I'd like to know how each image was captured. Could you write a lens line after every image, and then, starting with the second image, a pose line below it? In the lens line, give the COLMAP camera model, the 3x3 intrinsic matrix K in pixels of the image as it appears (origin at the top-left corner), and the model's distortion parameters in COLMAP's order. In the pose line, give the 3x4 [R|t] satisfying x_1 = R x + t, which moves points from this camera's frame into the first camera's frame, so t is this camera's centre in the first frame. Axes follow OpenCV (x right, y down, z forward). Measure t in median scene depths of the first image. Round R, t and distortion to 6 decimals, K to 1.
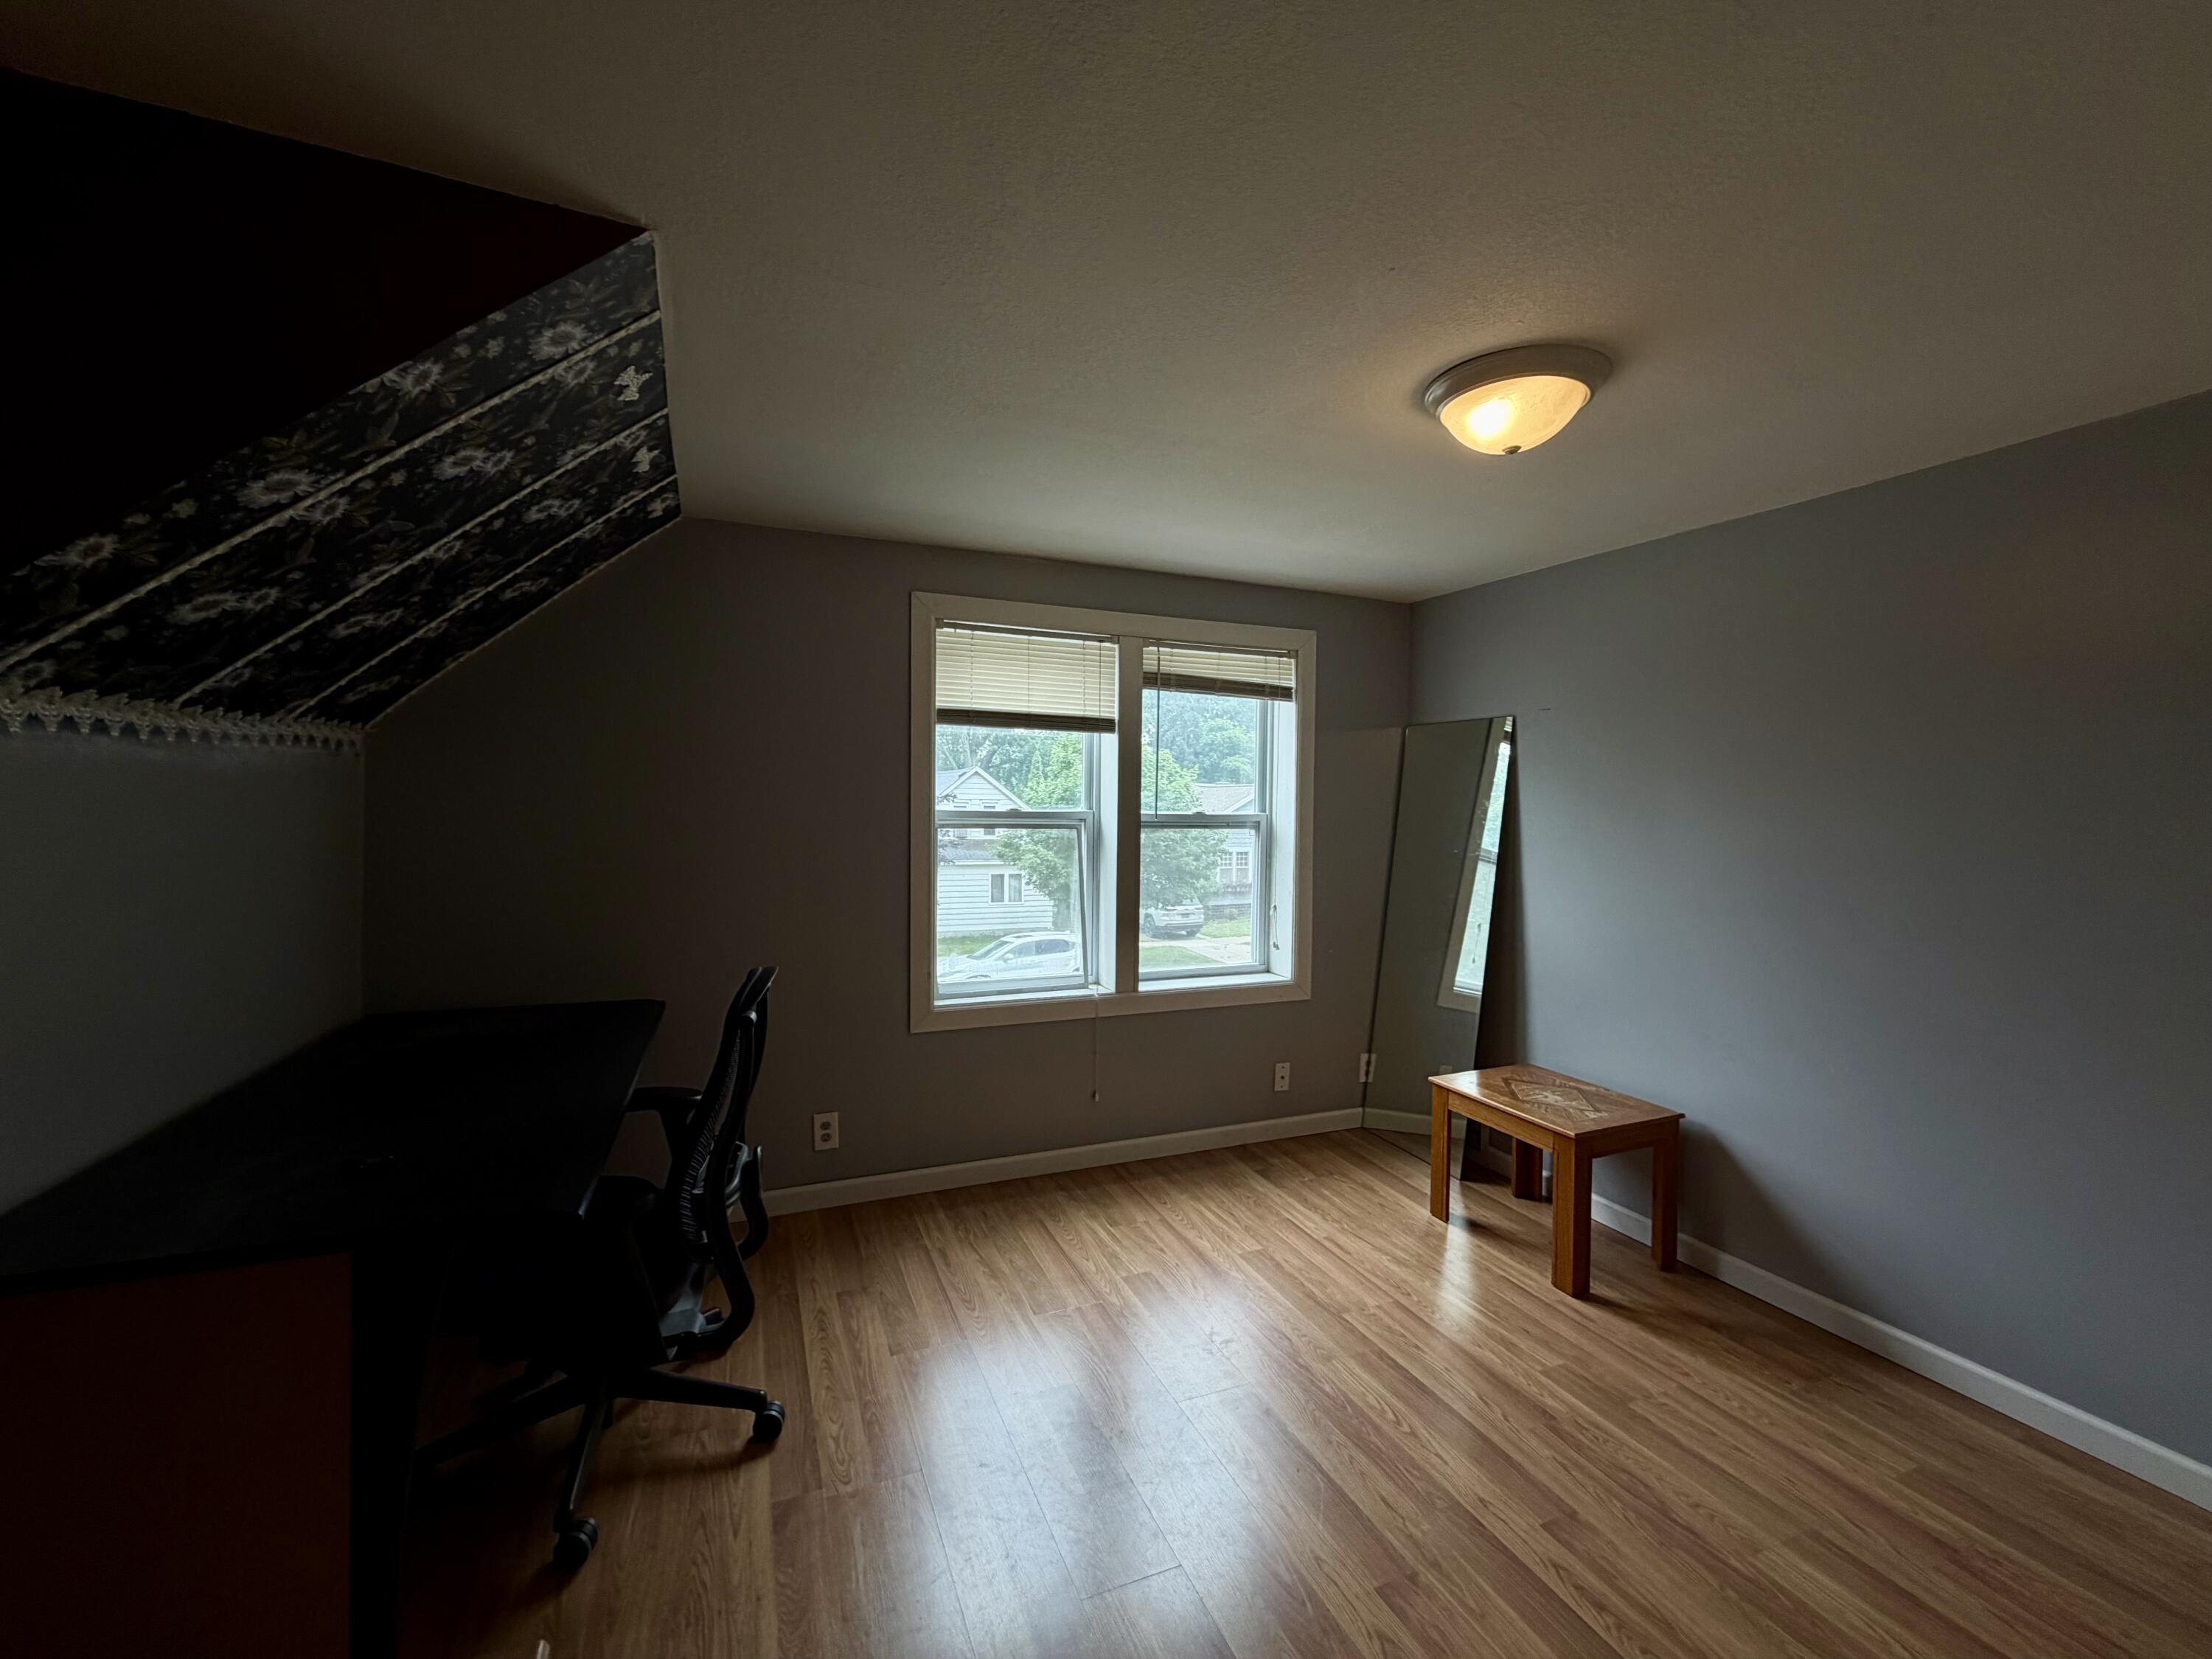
lens RADIAL K [[884.1, 0, 1087.3], [0, 884.1, 833.4], [0, 0, 1]] dist [0.000974, 0.000034]
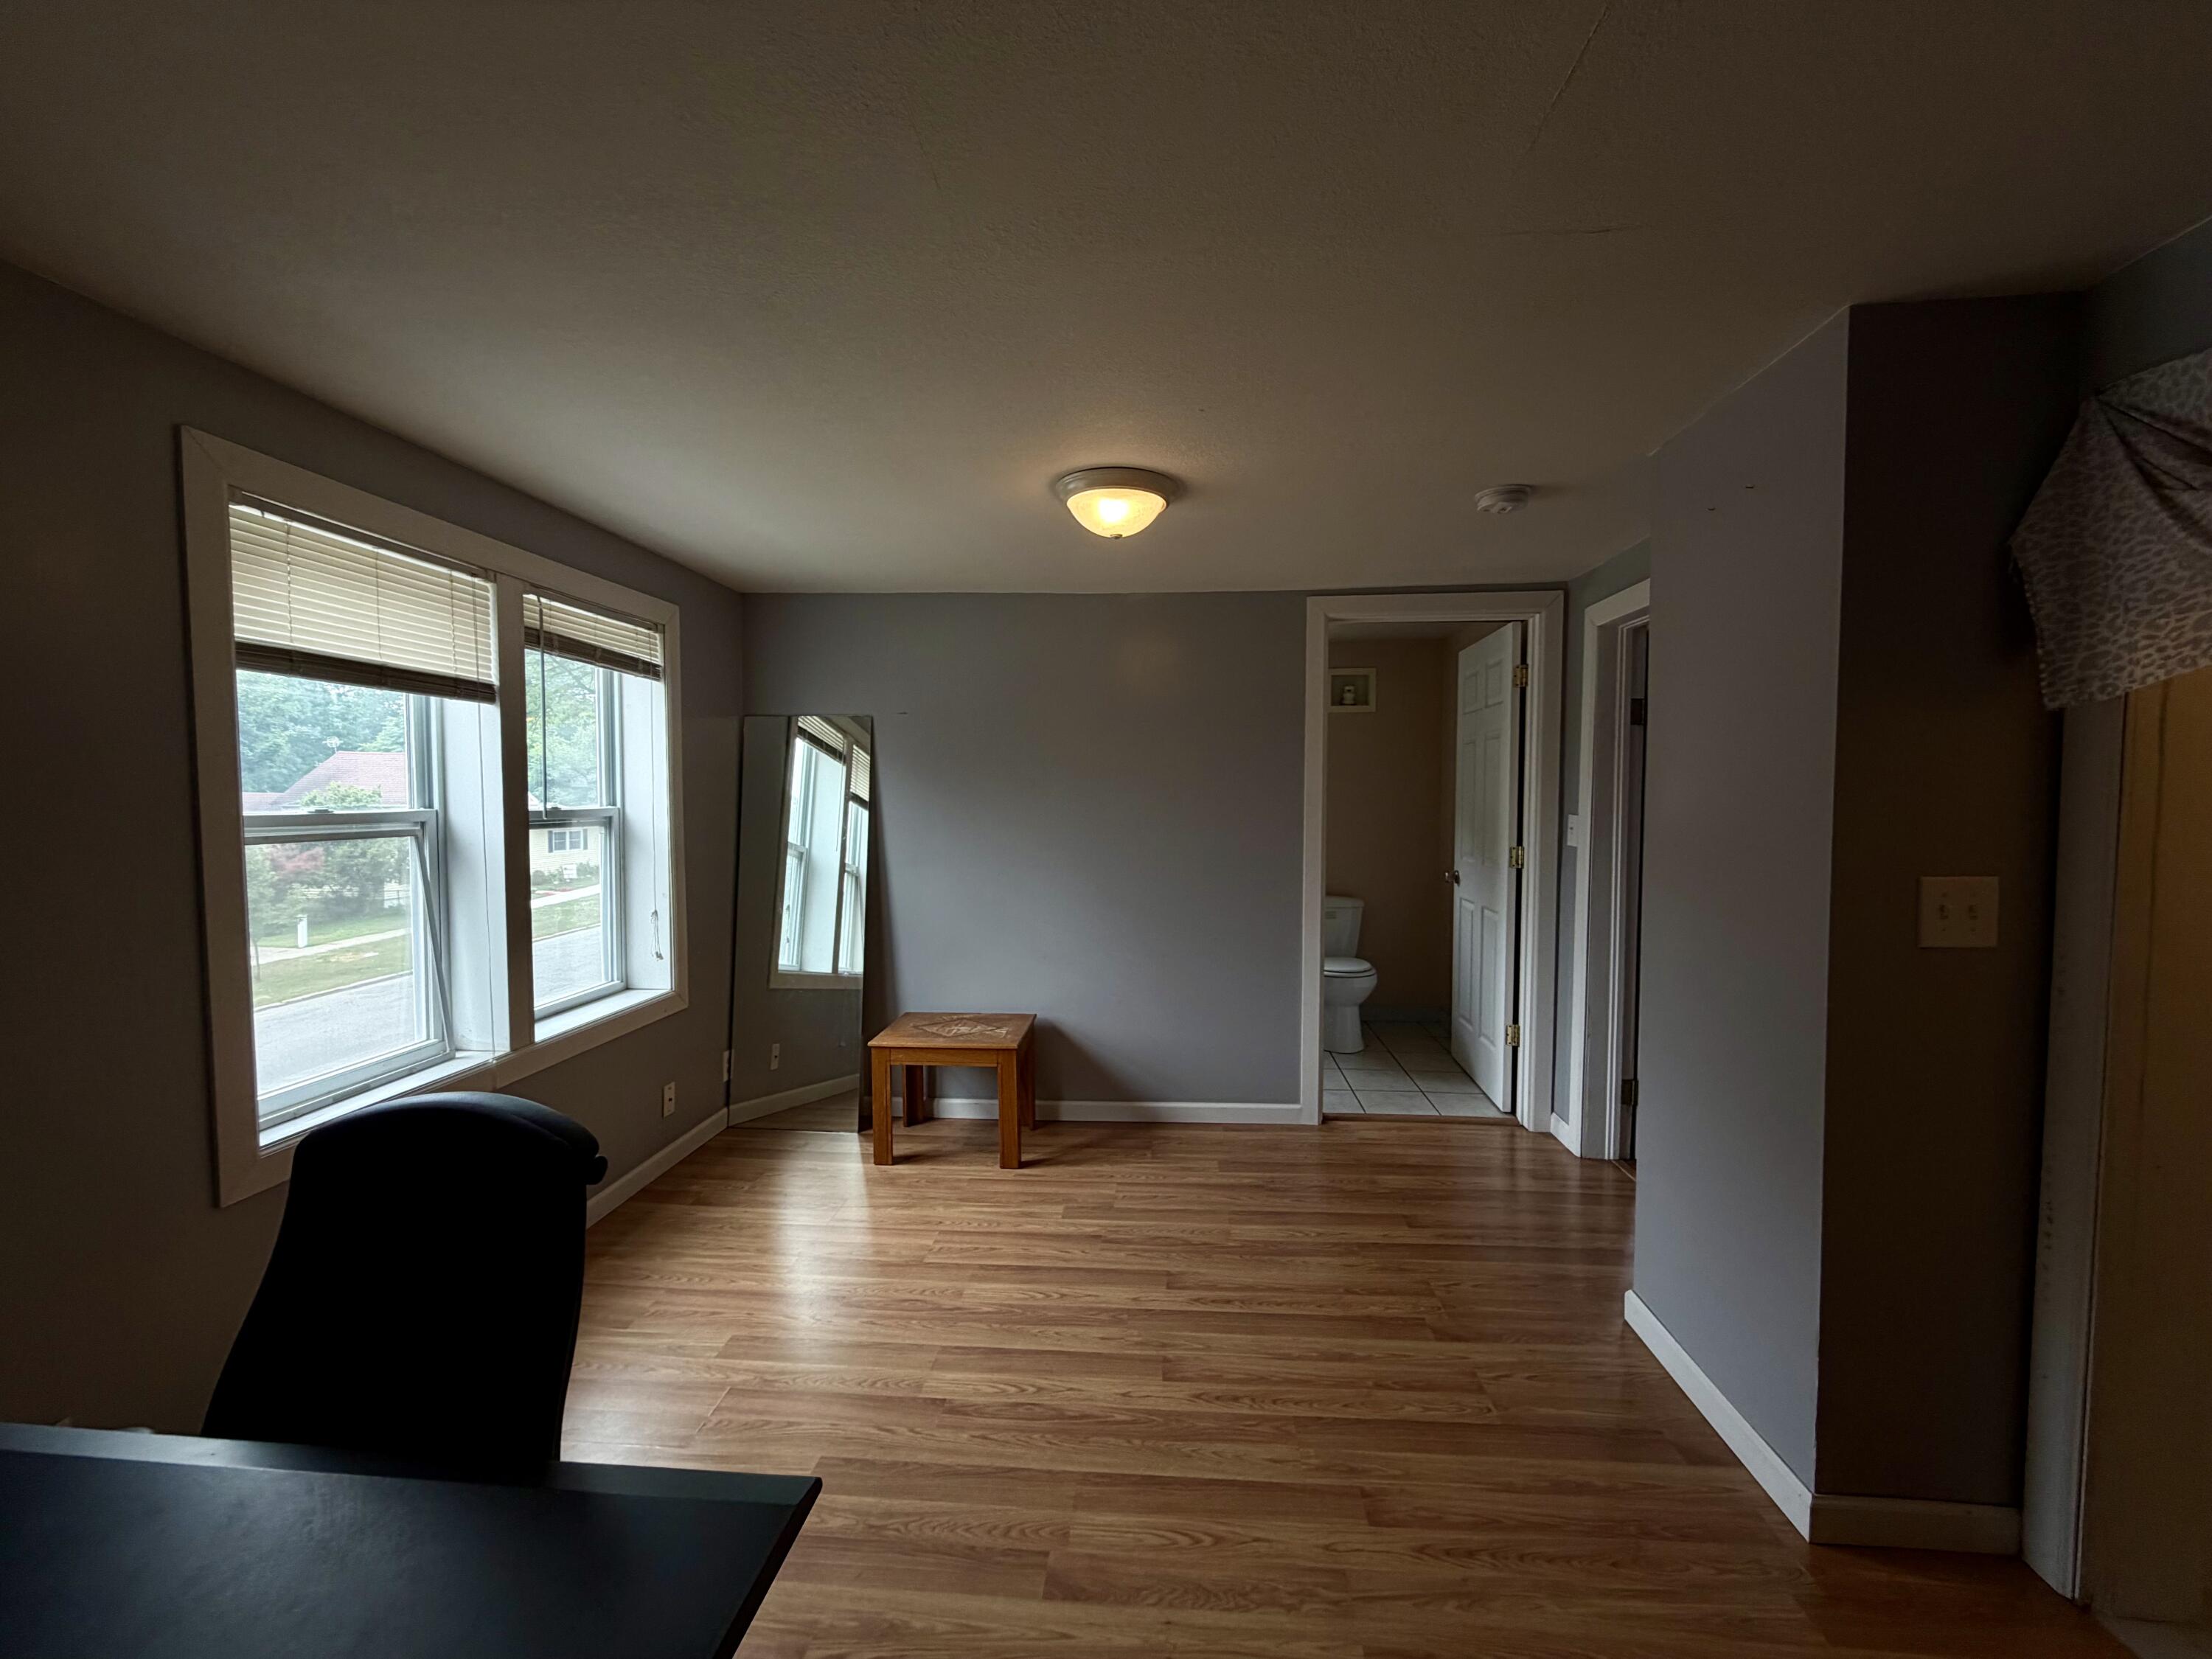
lens RADIAL K [[884.1, 0, 1108.4], [0, 884.1, 831.0], [0, 0, 1]] dist [0.000974, 0.000034]
pose [[0.453678, -0.050129, 0.889755, -0.430926], [0.037156, 0.998613, 0.037316, -0.016839], [-0.890391, 0.016130, 0.454911, 0.222961]]
